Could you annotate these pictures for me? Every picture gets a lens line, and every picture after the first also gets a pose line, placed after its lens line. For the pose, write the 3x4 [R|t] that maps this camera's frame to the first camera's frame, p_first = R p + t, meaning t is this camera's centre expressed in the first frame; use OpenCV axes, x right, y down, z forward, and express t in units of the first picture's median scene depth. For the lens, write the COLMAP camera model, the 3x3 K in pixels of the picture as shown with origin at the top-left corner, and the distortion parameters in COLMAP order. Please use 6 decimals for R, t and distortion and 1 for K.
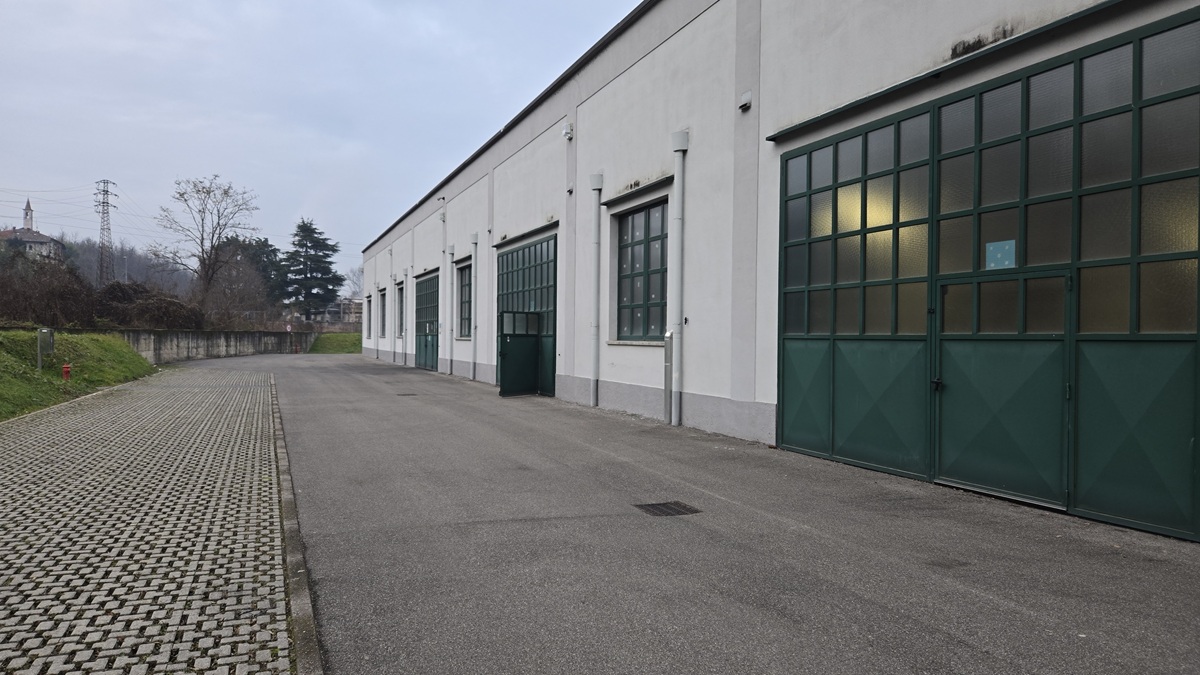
lens RADIAL K [[789.5, 0, 595.0], [0, 789.5, 335.8], [0, 0, 1]] dist [0.071021, -0.042442]
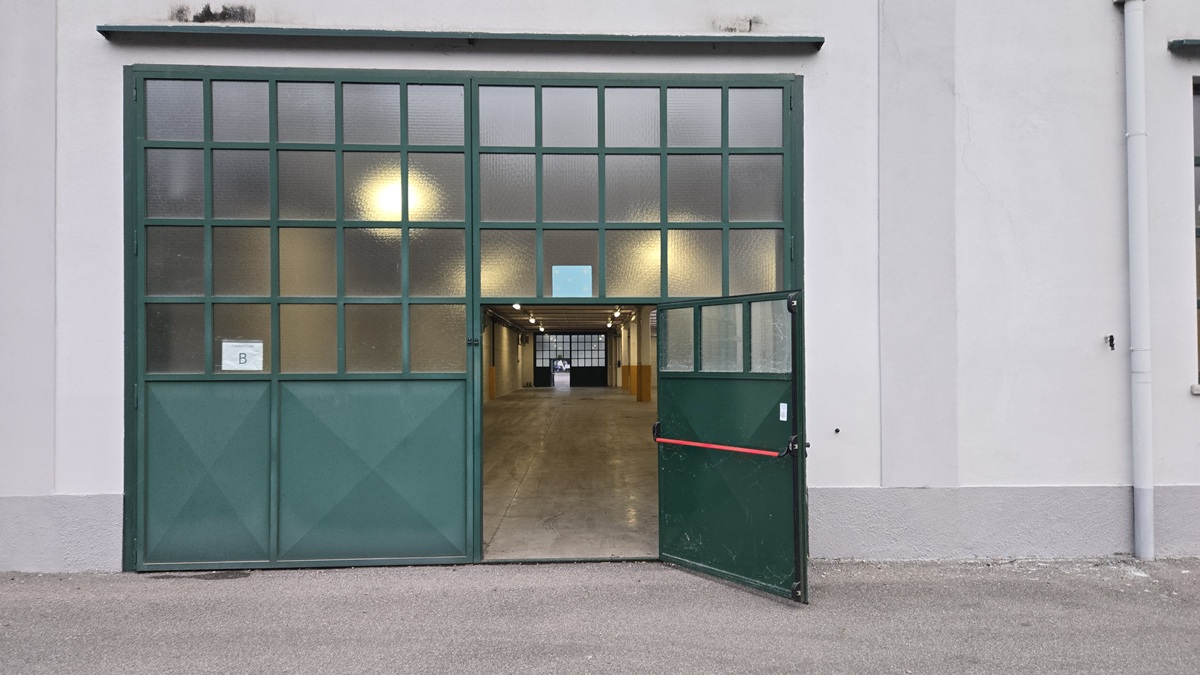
lens RADIAL K [[789.5, 0, 600.3], [0, 789.5, 366.5], [0, 0, 1]] dist [0.071021, -0.042442]
pose [[0.352603, 0.006056, 0.935754, -0.195618], [0.005264, 0.999950, -0.008455, -0.000356], [-0.935758, 0.007907, 0.352553, 0.461864]]
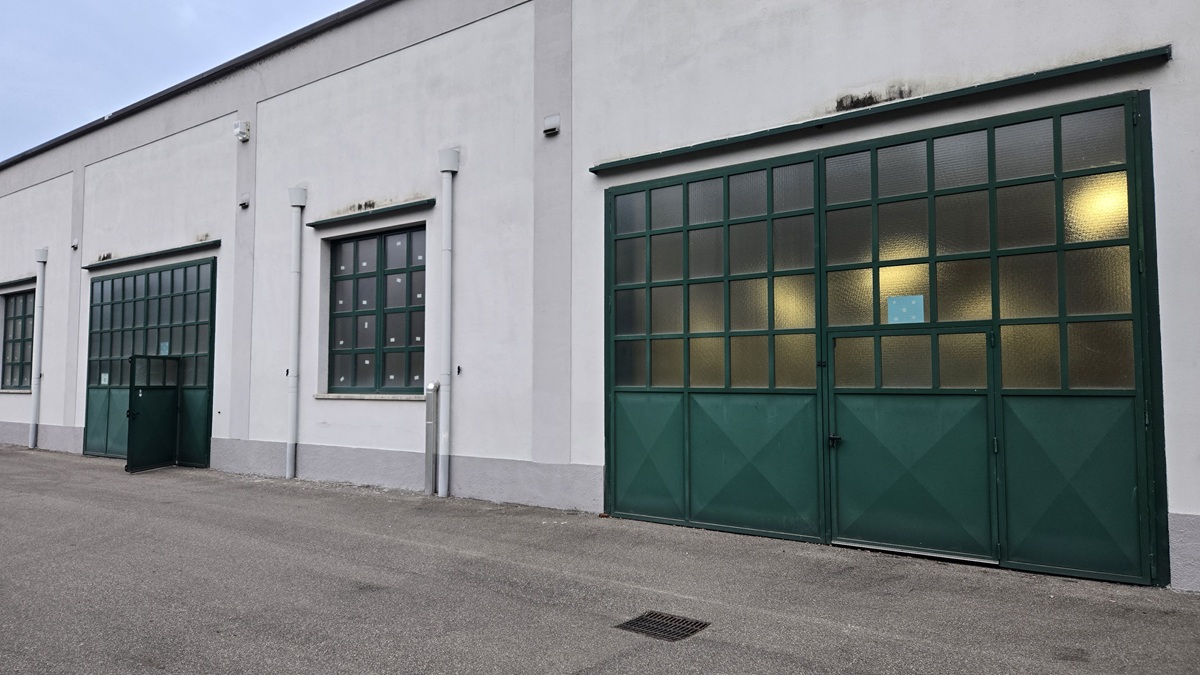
lens RADIAL K [[789.5, 0, 593.0], [0, 789.5, 342.1], [0, 0, 1]] dist [0.071021, -0.042442]
pose [[0.859159, 0.030084, 0.510824, -0.233262], [-0.001573, 0.998421, -0.056155, -0.002289], [-0.511706, 0.047442, 0.857849, 0.239165]]
